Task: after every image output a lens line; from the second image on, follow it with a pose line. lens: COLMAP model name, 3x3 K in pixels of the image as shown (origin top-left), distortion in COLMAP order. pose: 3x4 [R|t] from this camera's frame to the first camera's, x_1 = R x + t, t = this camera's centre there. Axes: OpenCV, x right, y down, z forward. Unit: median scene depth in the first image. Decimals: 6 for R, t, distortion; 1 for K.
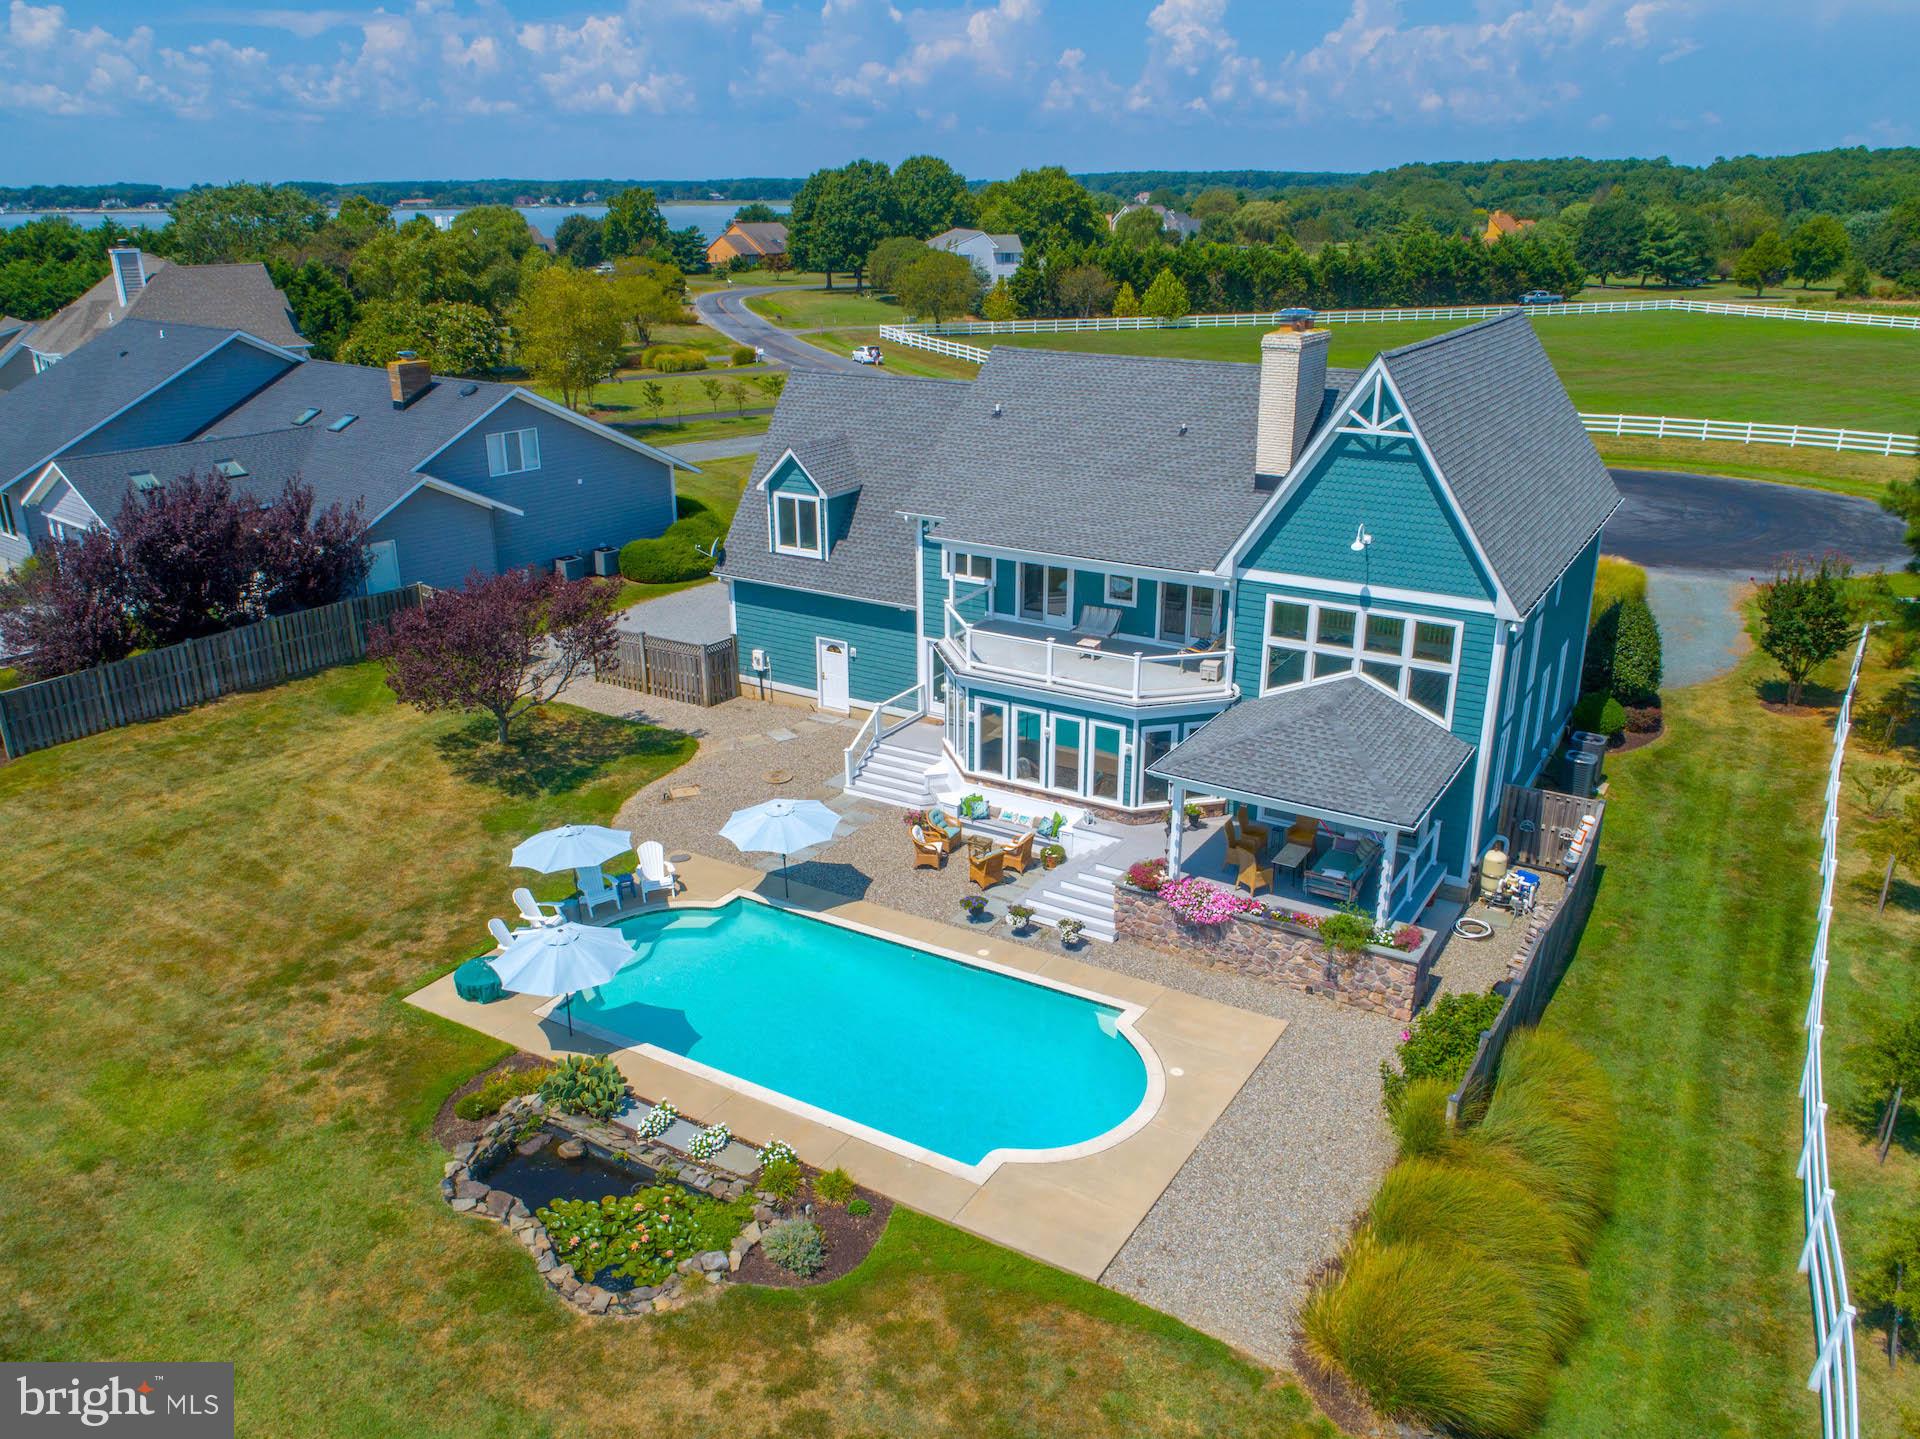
lens RADIAL K [[1455.3, 0, 961.7], [0, 1455.3, 726.5], [0, 0, 1]] dist [-0.021394, 0.009809]
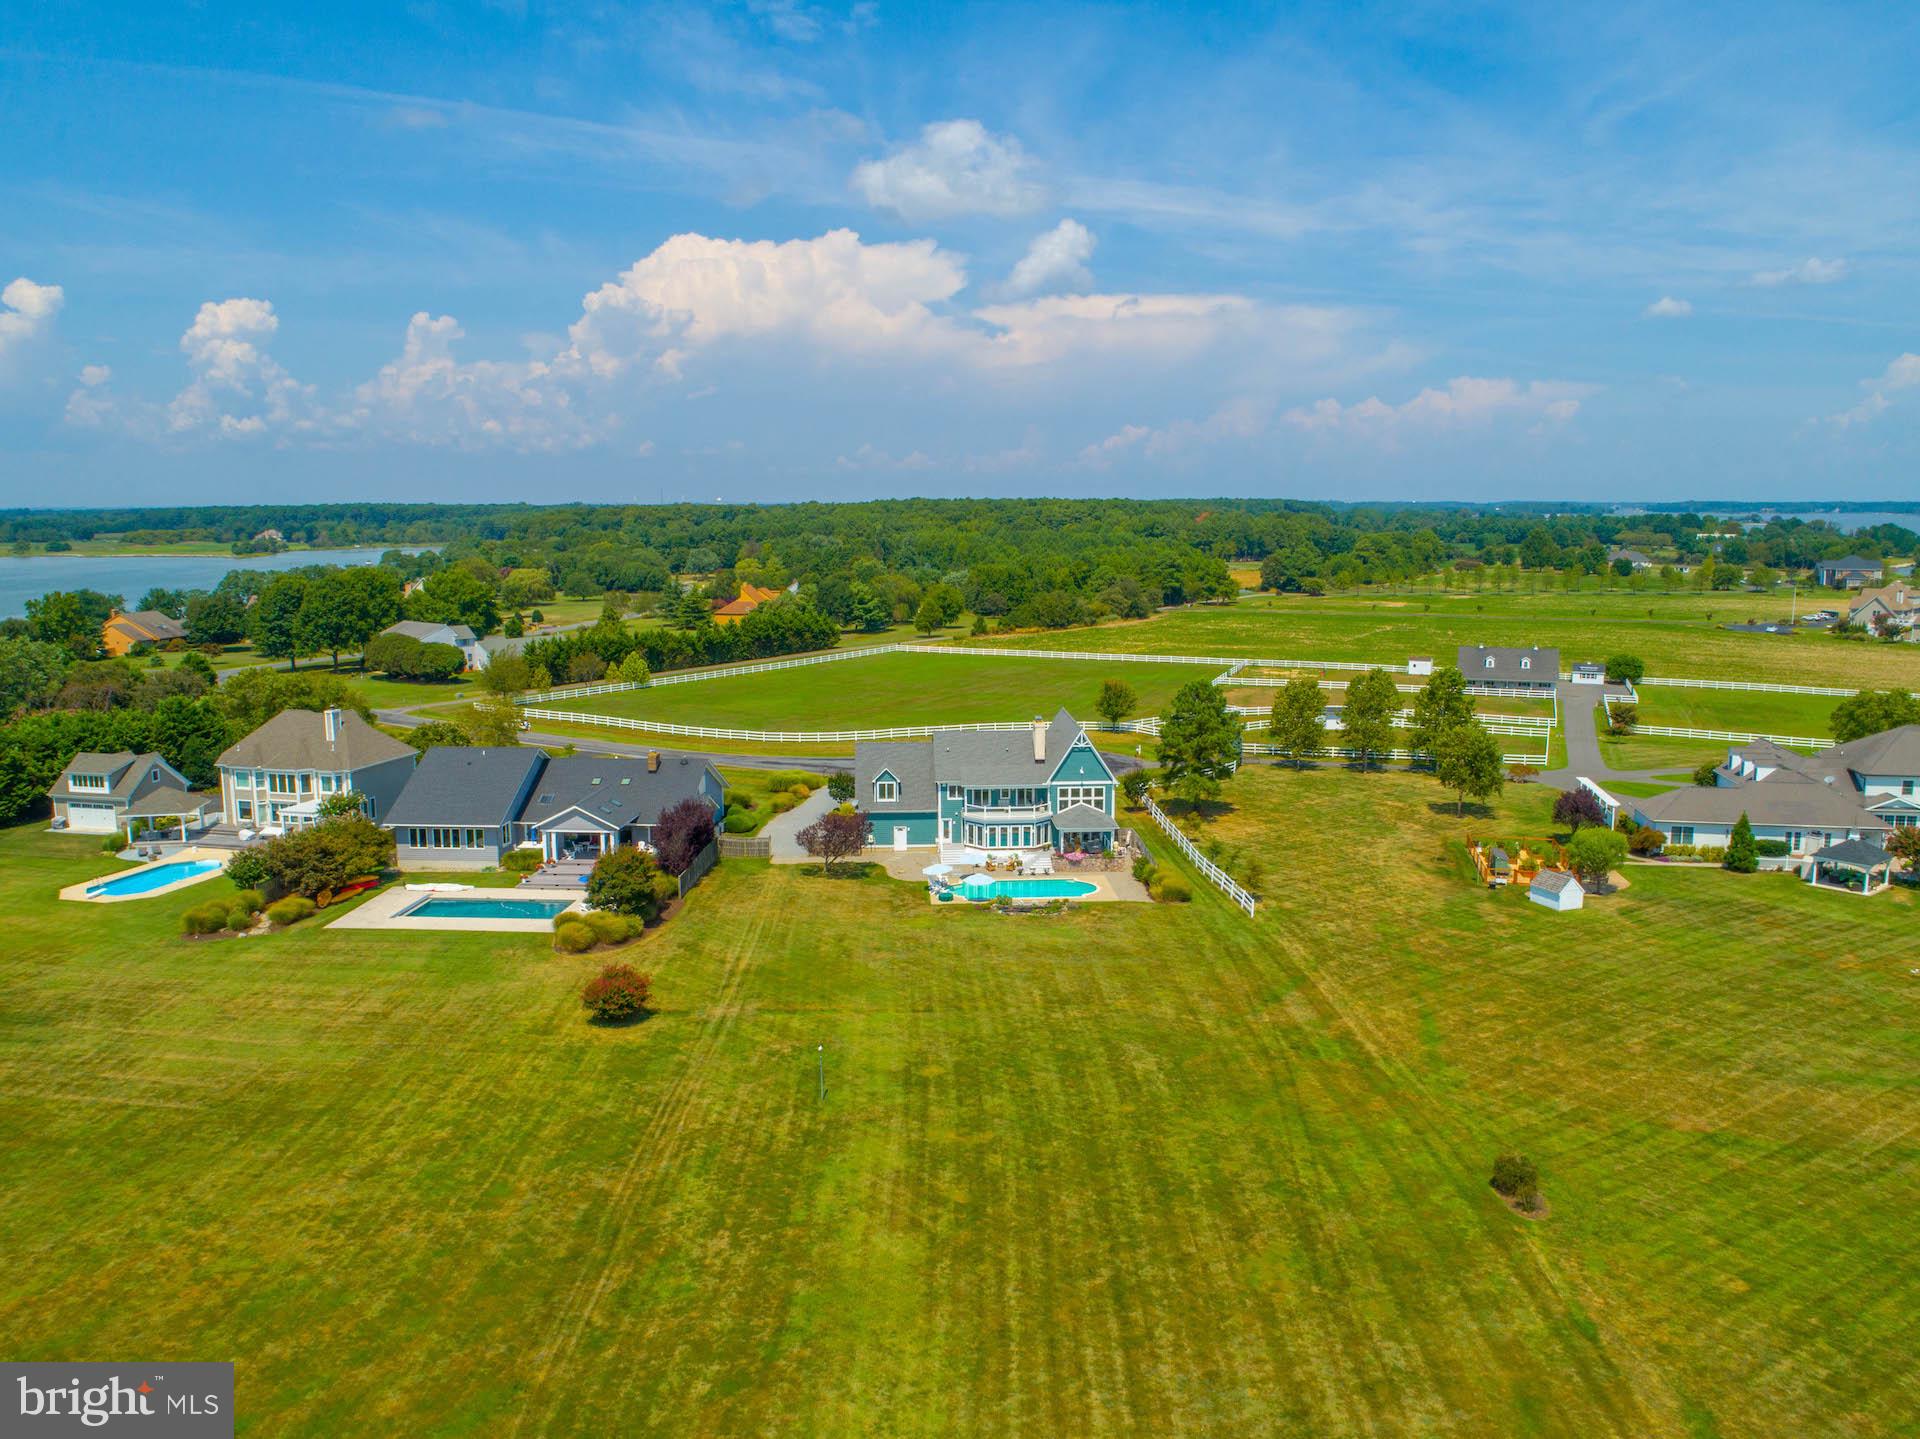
lens RADIAL K [[1455.3, 0, 961.7], [0, 1455.3, 726.5], [0, 0, 1]] dist [-0.021394, 0.009809]
pose [[0.824552, -0.089121, 0.558723, -2.044312], [0.200868, 0.969297, -0.141826, 0.240481], [-0.528929, 0.229172, 0.817138, -1.997012]]
